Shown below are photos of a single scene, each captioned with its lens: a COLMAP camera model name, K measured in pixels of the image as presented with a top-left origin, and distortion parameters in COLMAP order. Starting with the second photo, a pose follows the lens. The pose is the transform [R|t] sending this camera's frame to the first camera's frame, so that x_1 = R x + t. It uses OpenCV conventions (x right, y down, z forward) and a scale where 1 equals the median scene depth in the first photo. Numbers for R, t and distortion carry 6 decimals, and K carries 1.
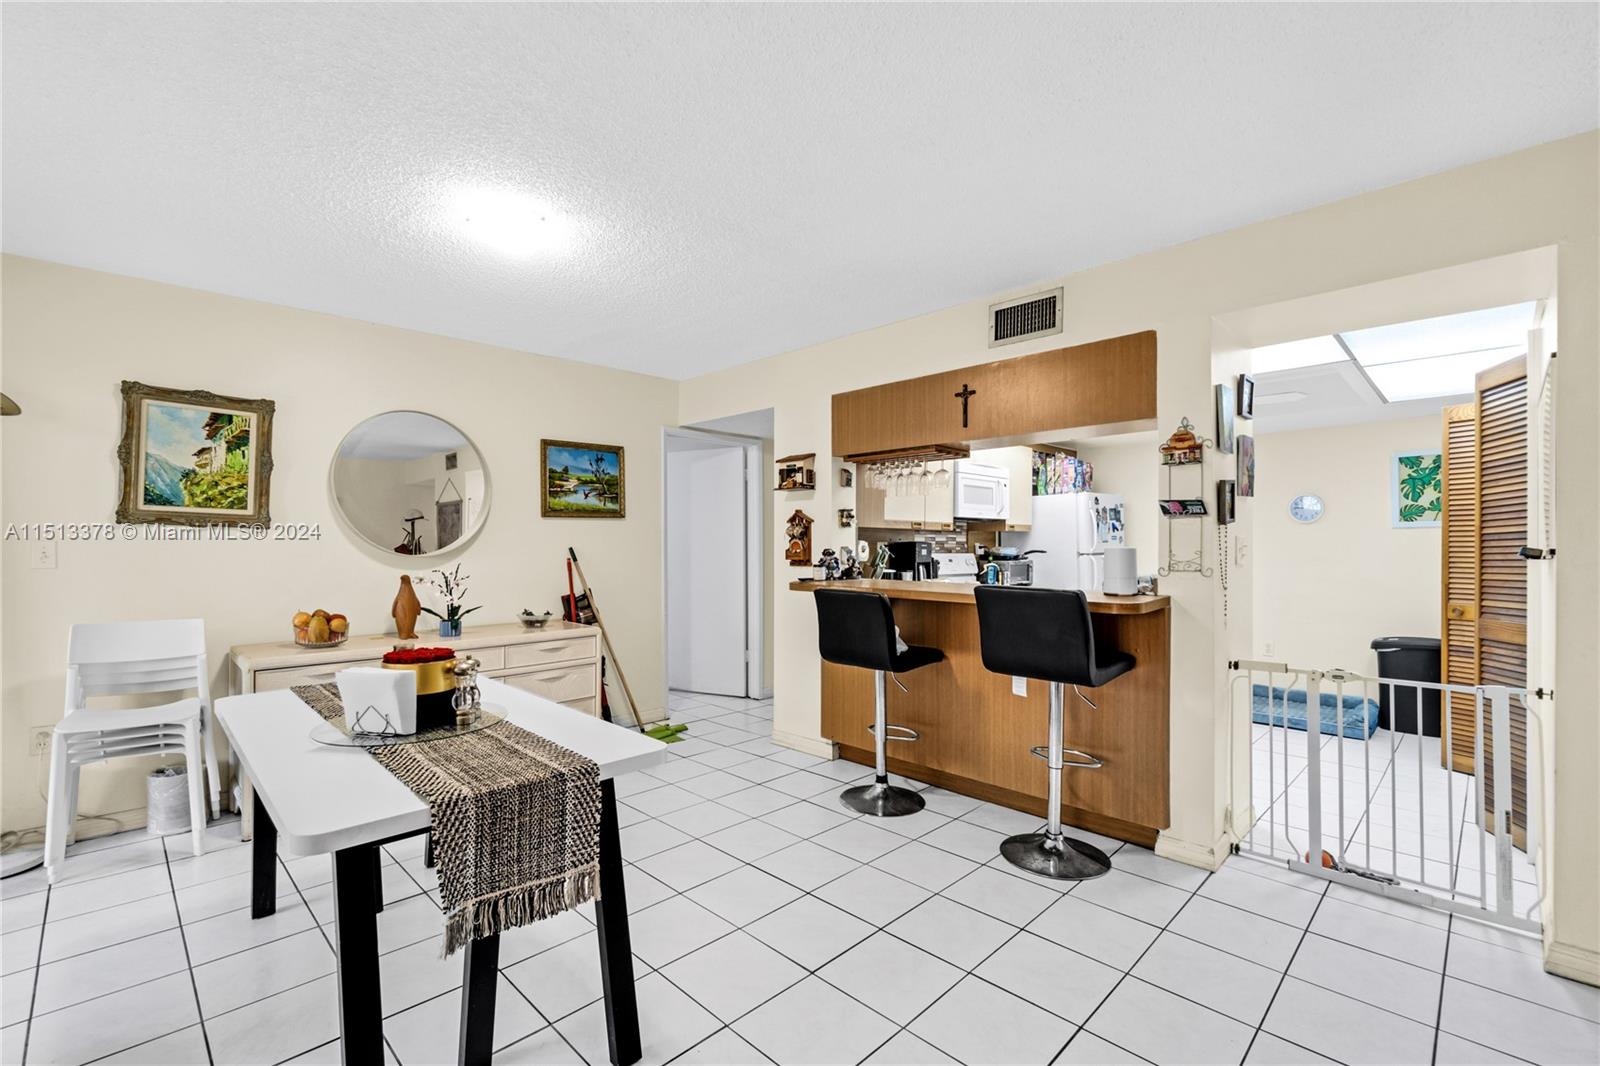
lens RADIAL K [[692.0, 0, 791.6], [0, 692.0, 542.9], [0, 0, 1]] dist [-0.004034, 0.000147]
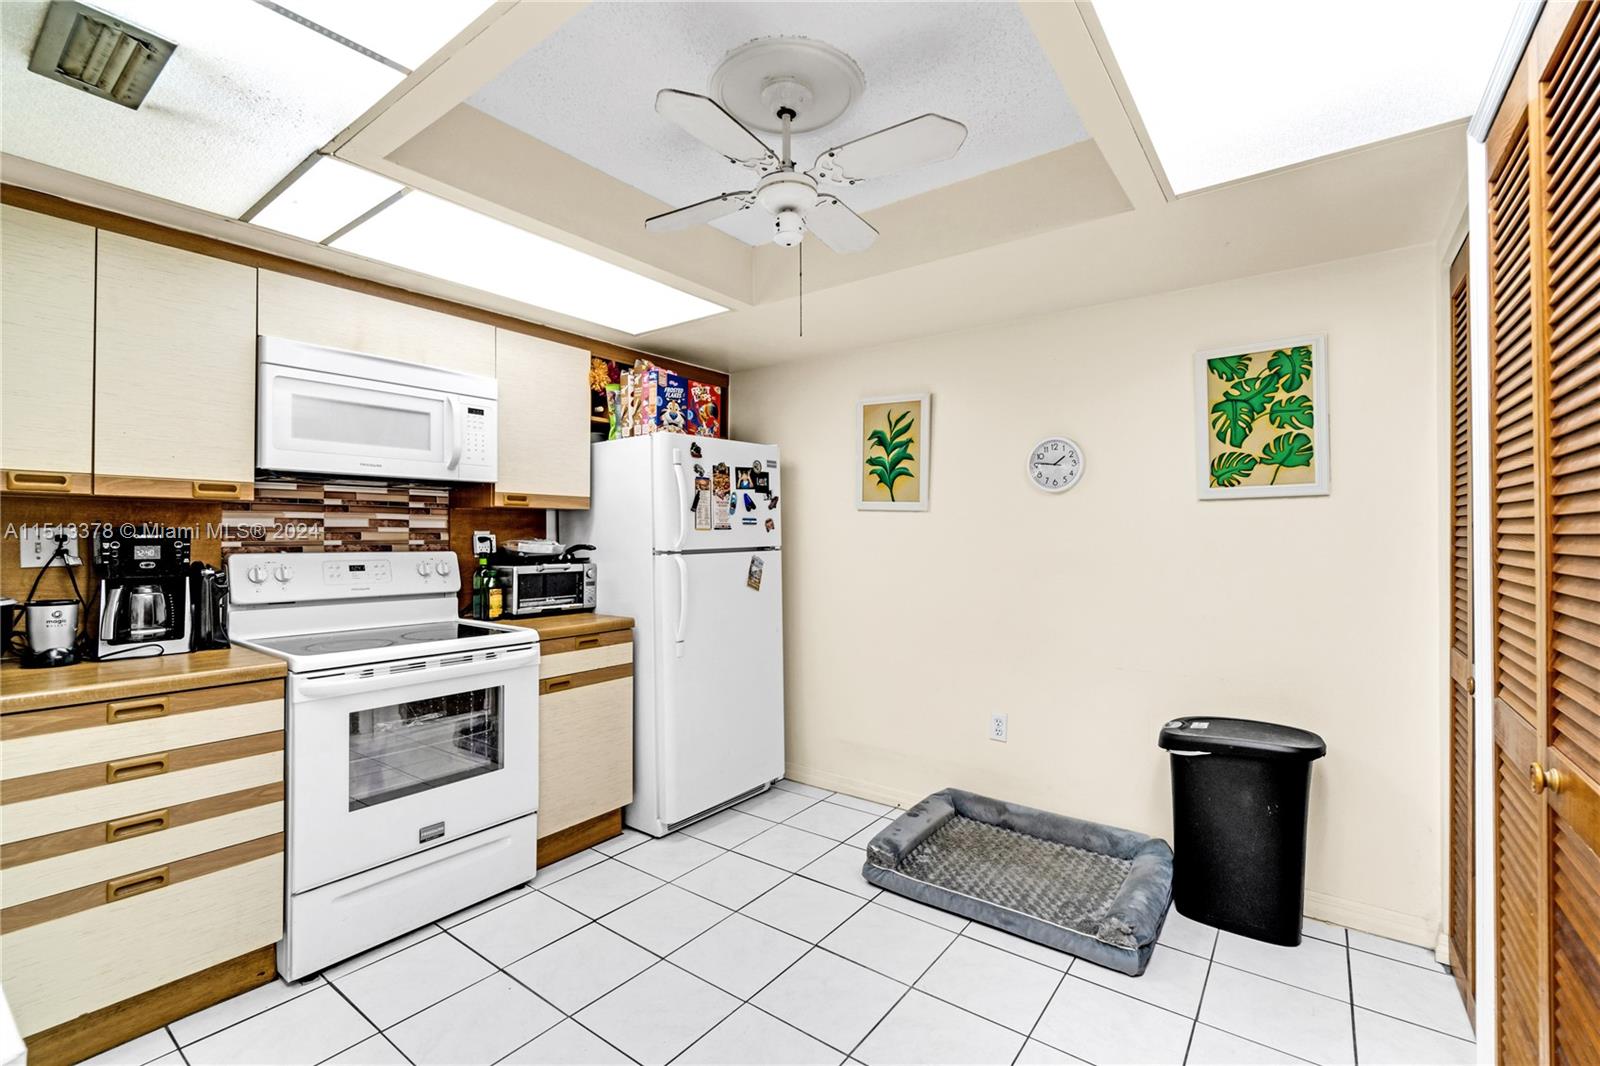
lens RADIAL K [[692.0, 0, 792.6], [0, 692.0, 522.8], [0, 0, 1]] dist [-0.004034, 0.000147]
pose [[0.988628, 0.000905, 0.150382, 0.550680], [0.001340, 0.999889, -0.014826, 0.002365], [-0.150379, 0.014859, 0.988517, 0.598277]]
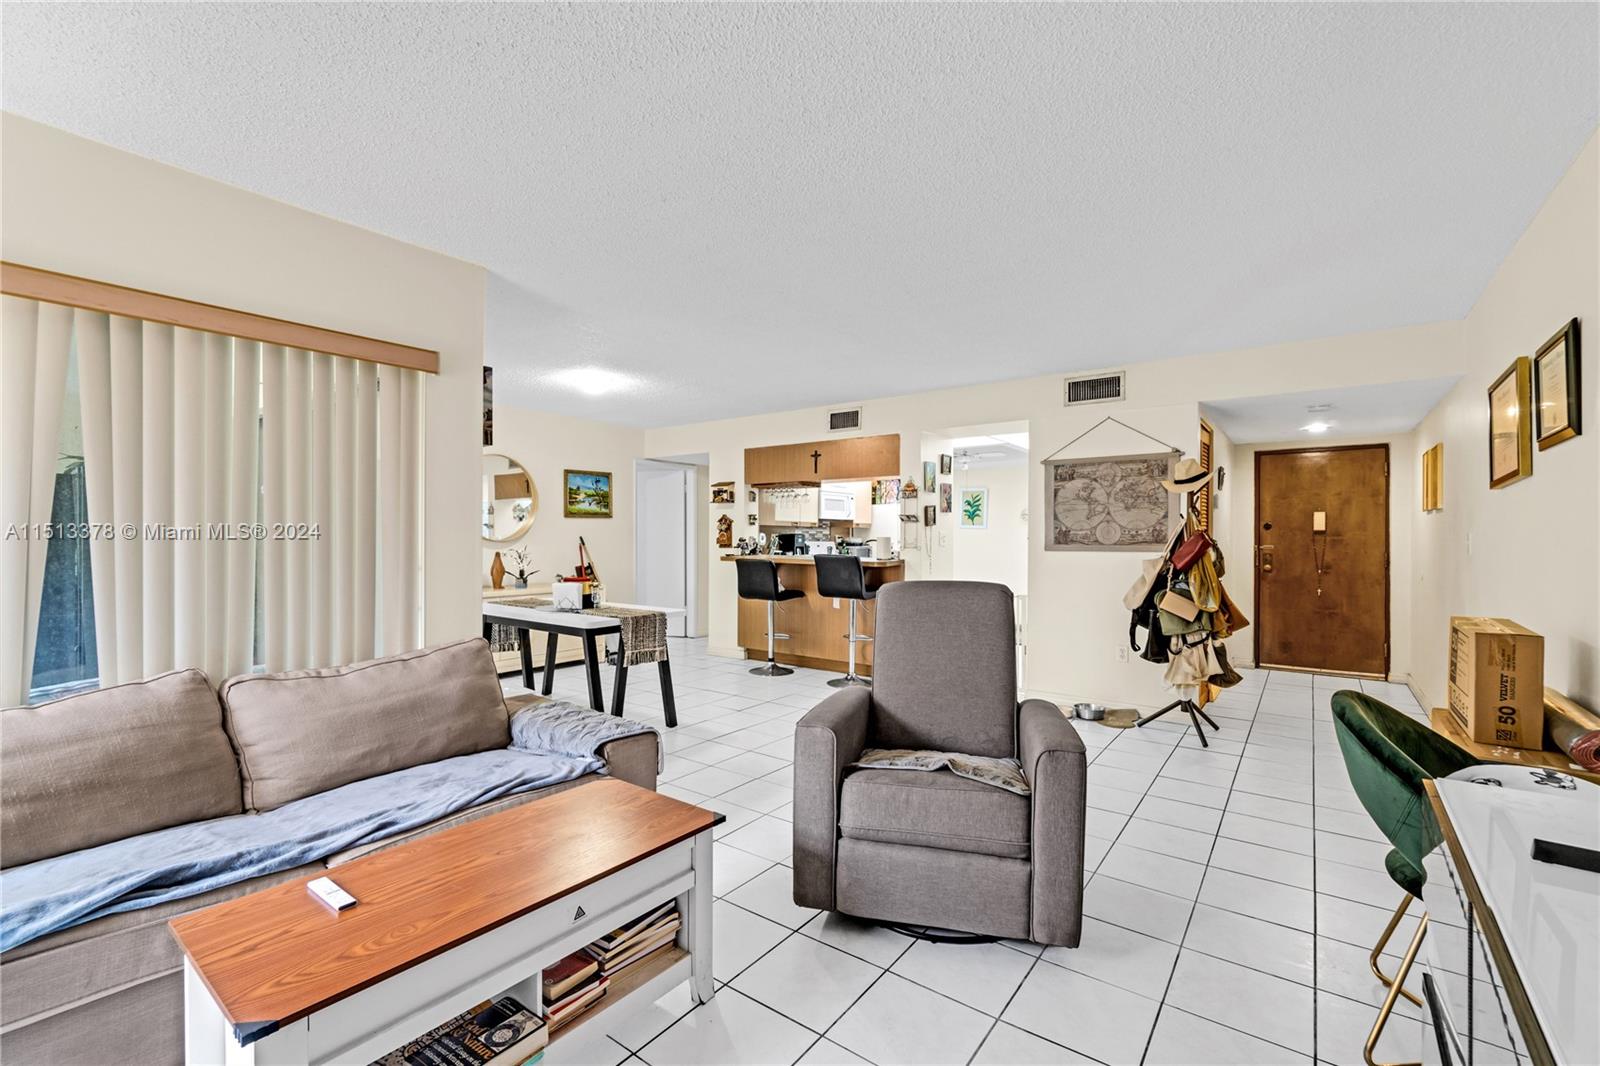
lens RADIAL K [[692.0, 0, 794.6], [0, 692.0, 535.8], [0, 0, 1]] dist [-0.004034, 0.000147]
pose [[0.989726, 0.004057, 0.142923, -0.059341], [-0.004235, 0.999991, 0.000936, 0.001842], [-0.142917, -0.001531, 0.989733, -0.670876]]
